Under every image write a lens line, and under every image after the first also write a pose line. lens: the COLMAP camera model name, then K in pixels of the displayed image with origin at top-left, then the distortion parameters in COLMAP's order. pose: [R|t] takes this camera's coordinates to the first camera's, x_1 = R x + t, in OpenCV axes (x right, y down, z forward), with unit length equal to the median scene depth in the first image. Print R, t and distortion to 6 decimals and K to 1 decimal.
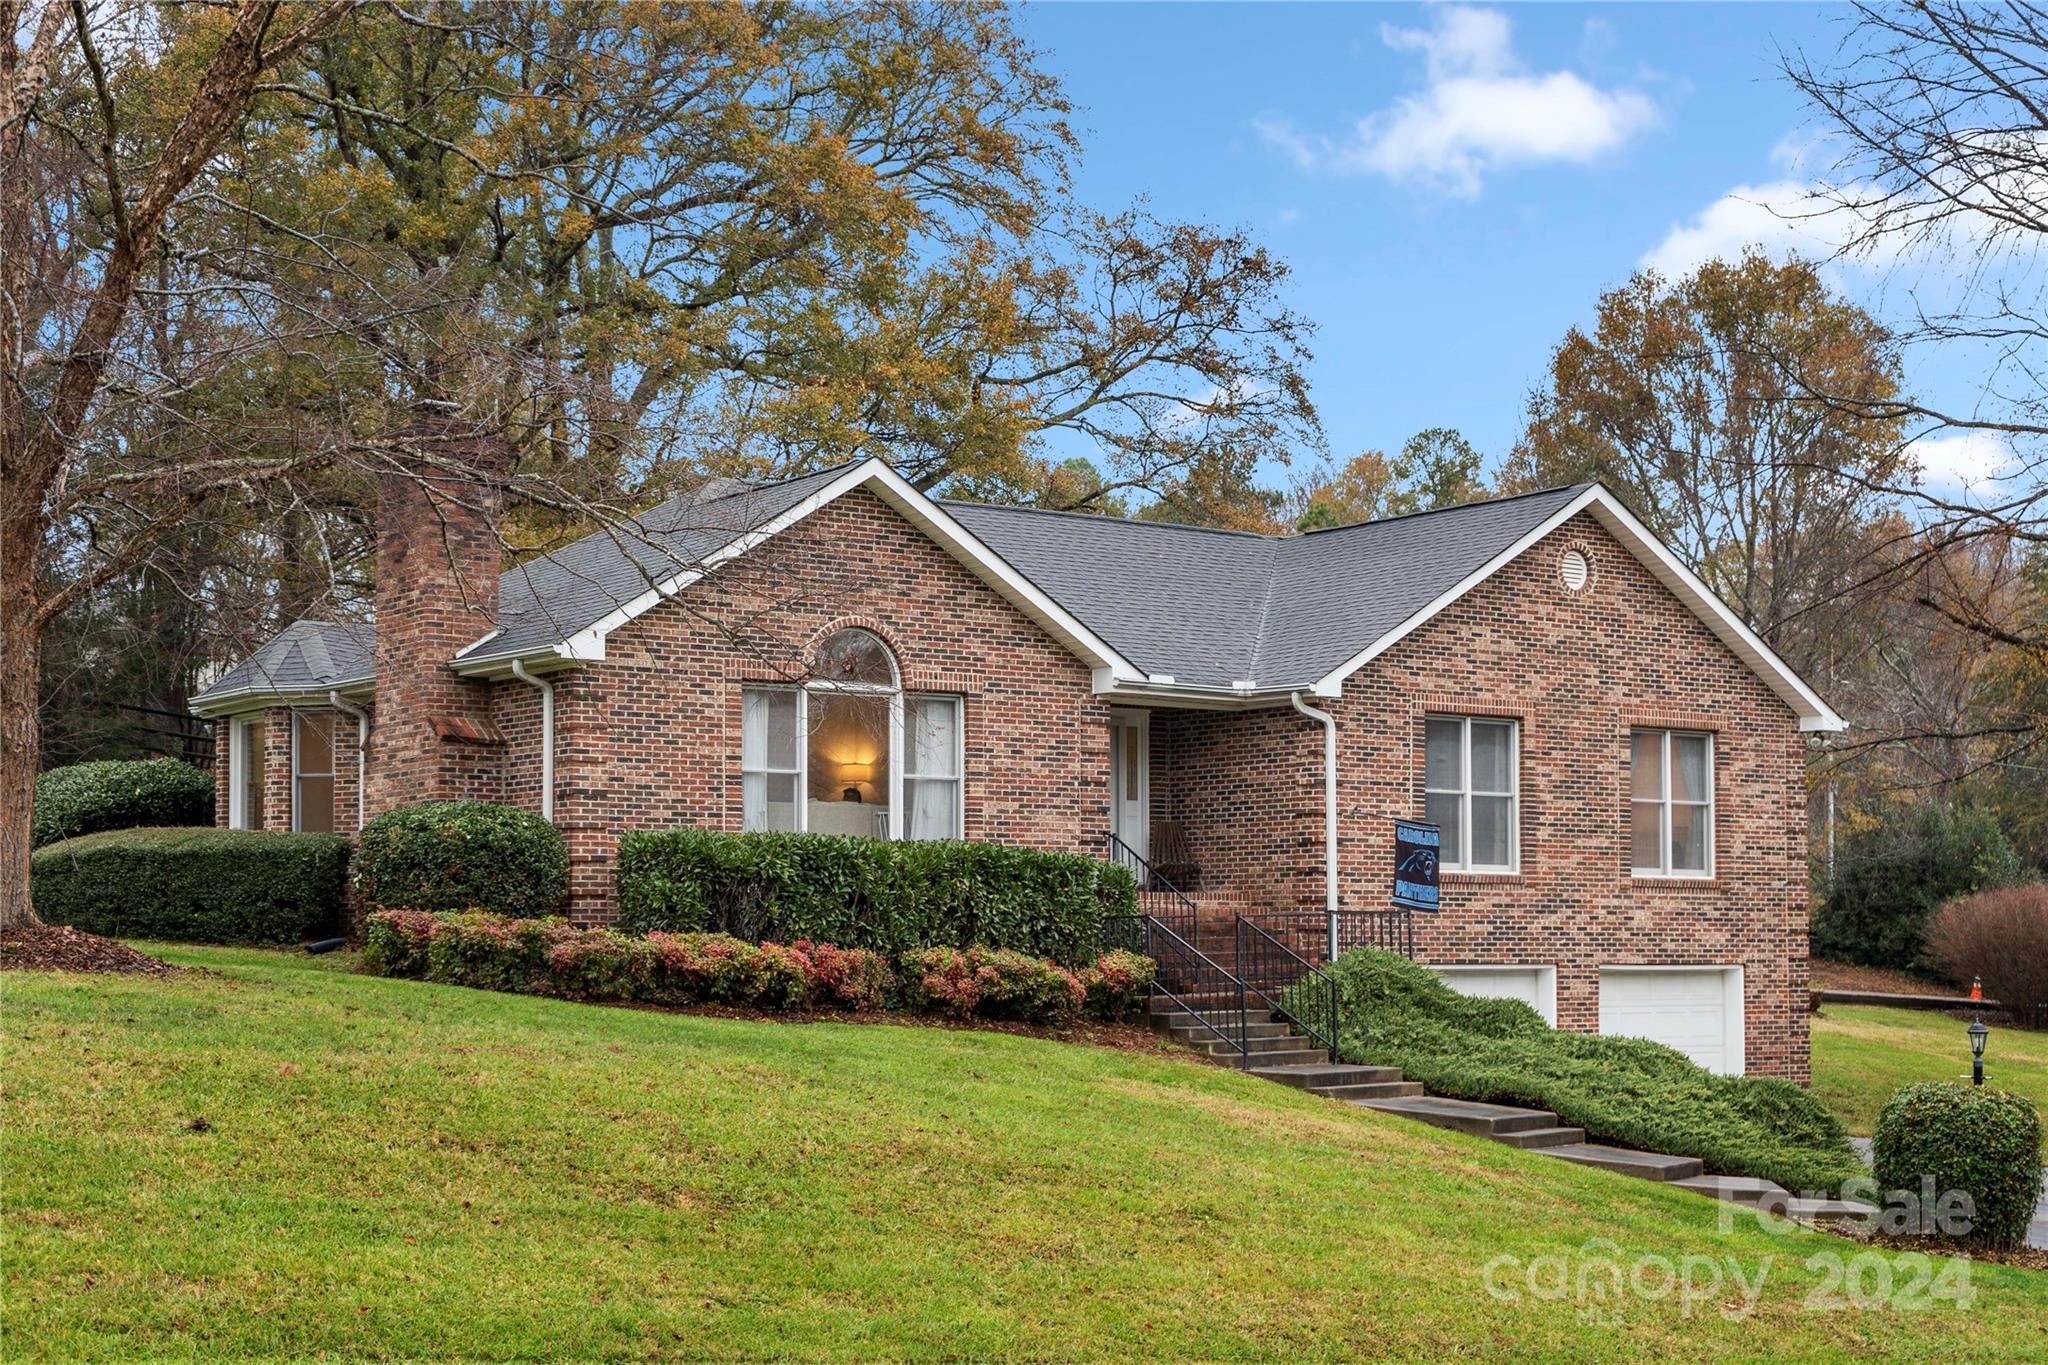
lens RADIAL K [[3027.1, 0, 1024.0], [0, 3027.1, 682.5], [0, 0, 1]] dist [0.000368, -0.069077]
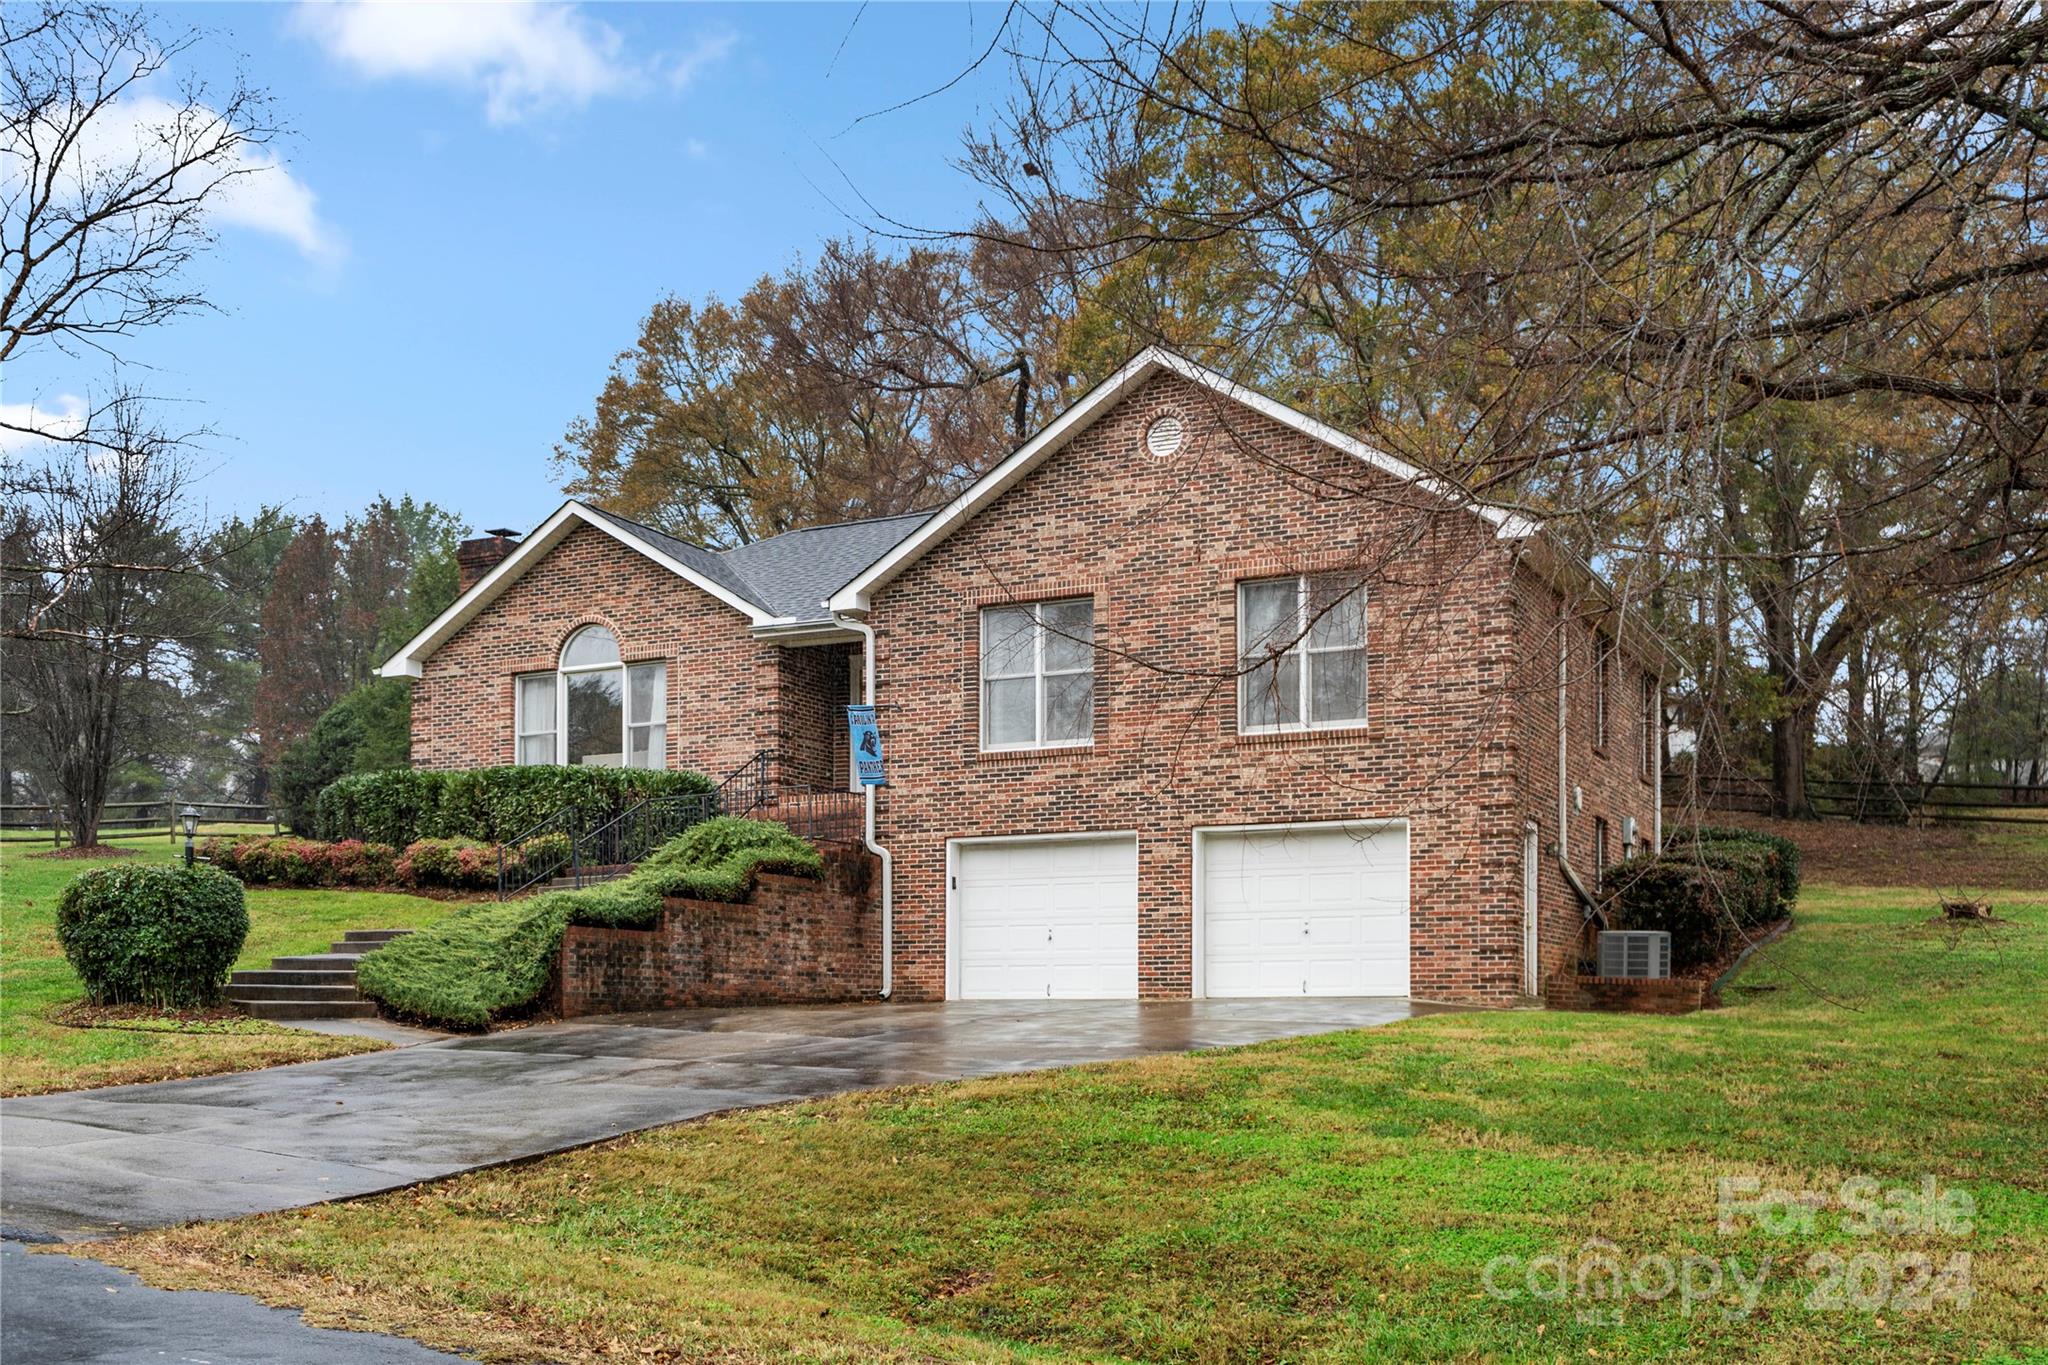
lens RADIAL K [[2105.3, 0, 1030.9], [0, 2105.3, 940.4], [0, 0, 1]] dist [-0.015670, 0.003178]
pose [[0.446274, -0.040885, -0.893962, 0.799584], [0.080315, 0.996754, -0.005492, 0.132971], [0.891285, -0.069348, 0.448109, 0.656546]]
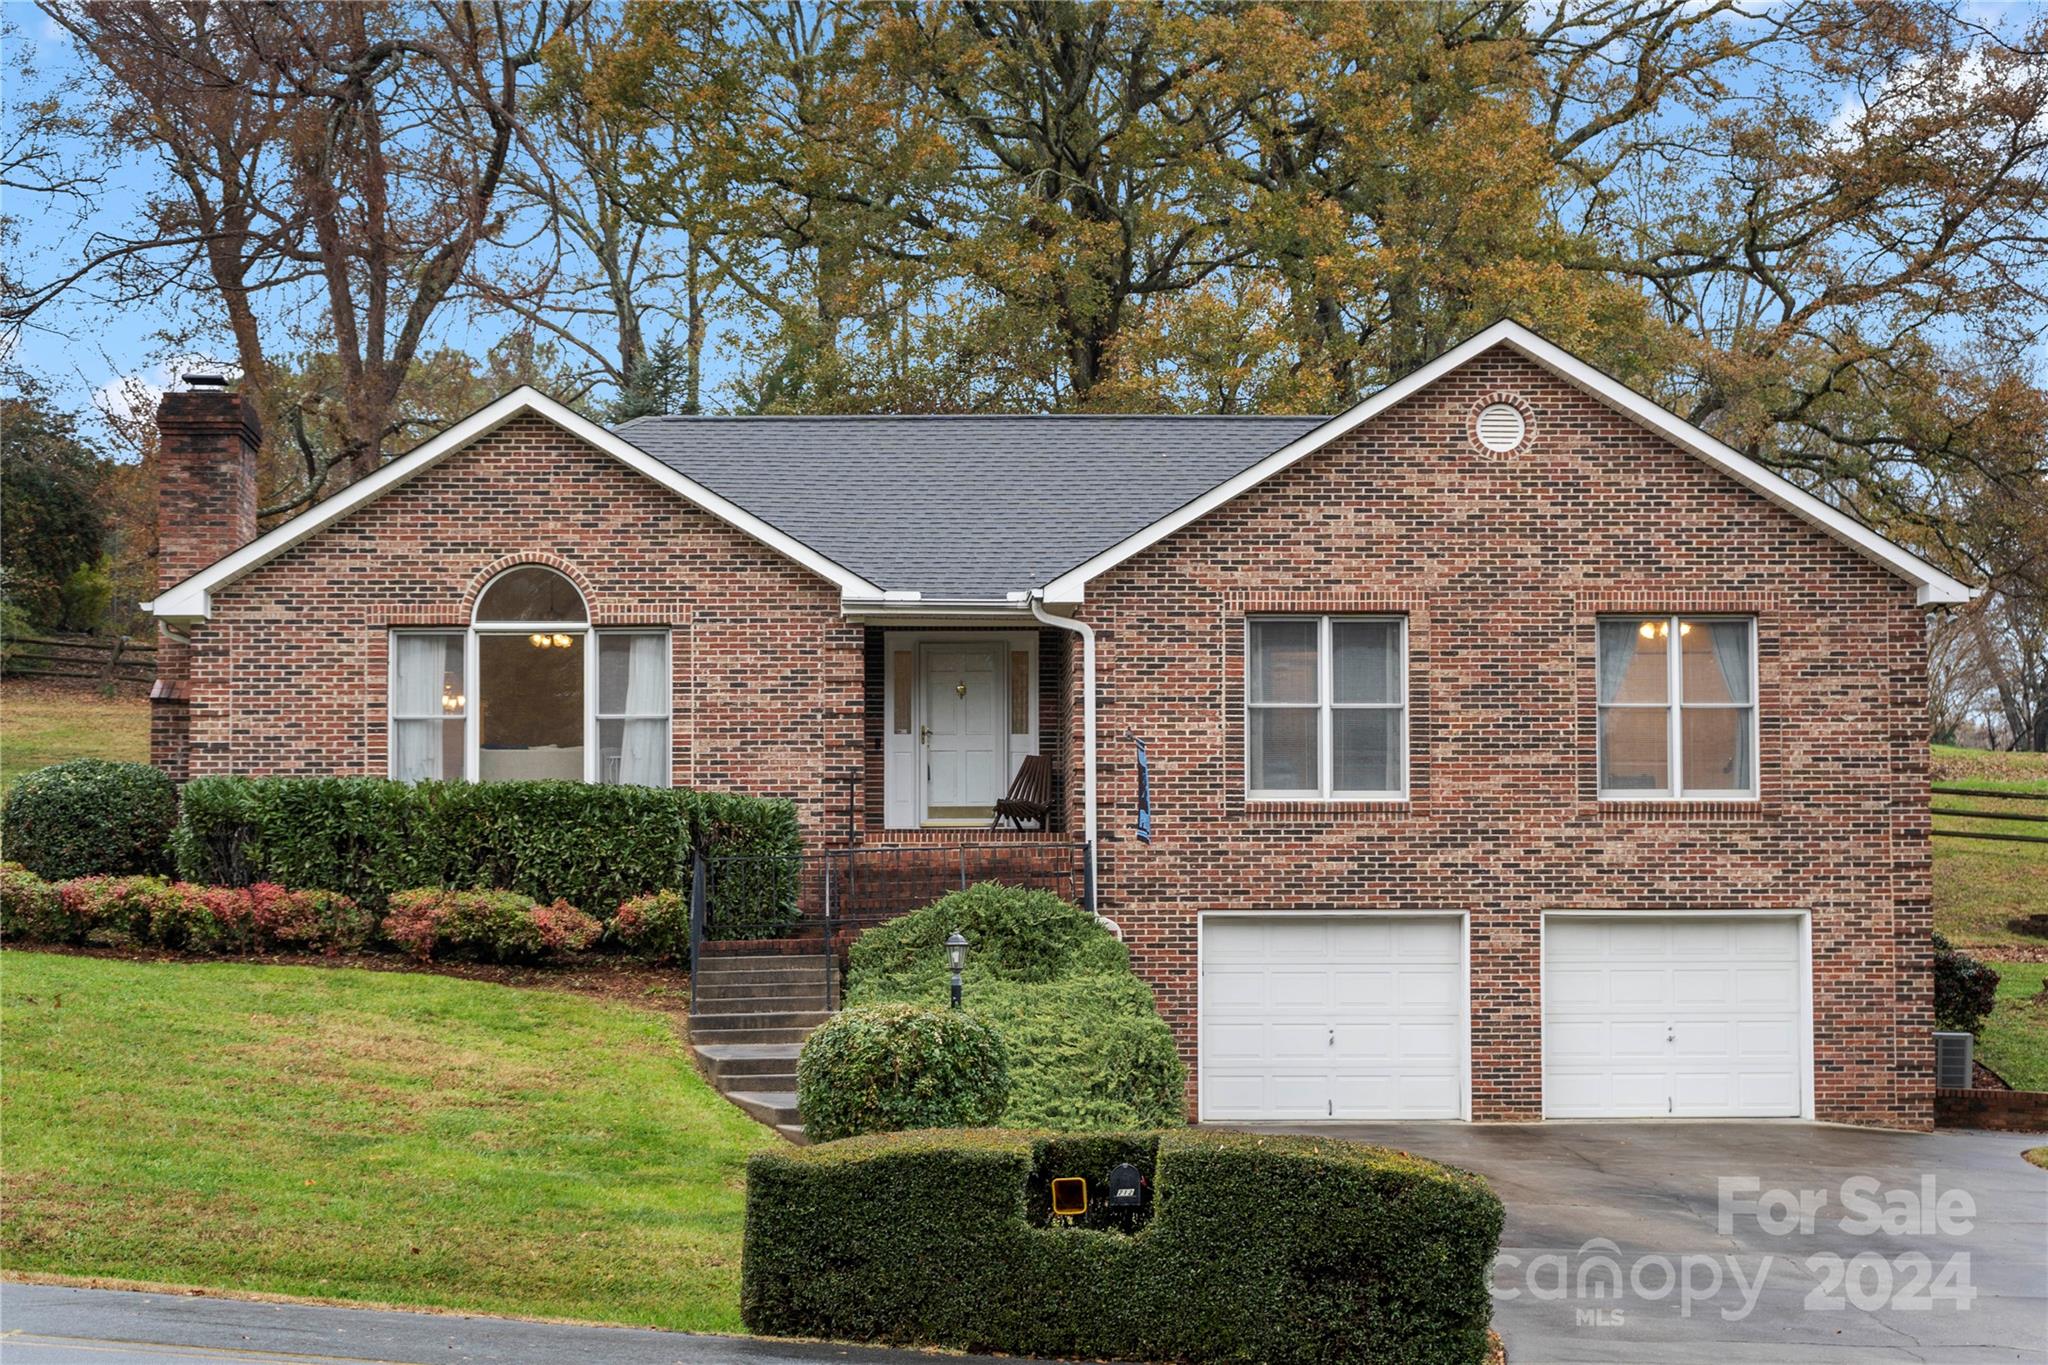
lens RADIAL K [[3585.5, 0, 1072.7], [0, 3585.5, 682.6], [0, 0, 1]] dist [-0.007100, 0.185343]
pose [[0.828882, -0.054882, -0.556726, 0.639327], [0.055072, 0.998347, -0.016423, 0.042338], [0.556707, -0.017047, 0.830534, 0.135009]]
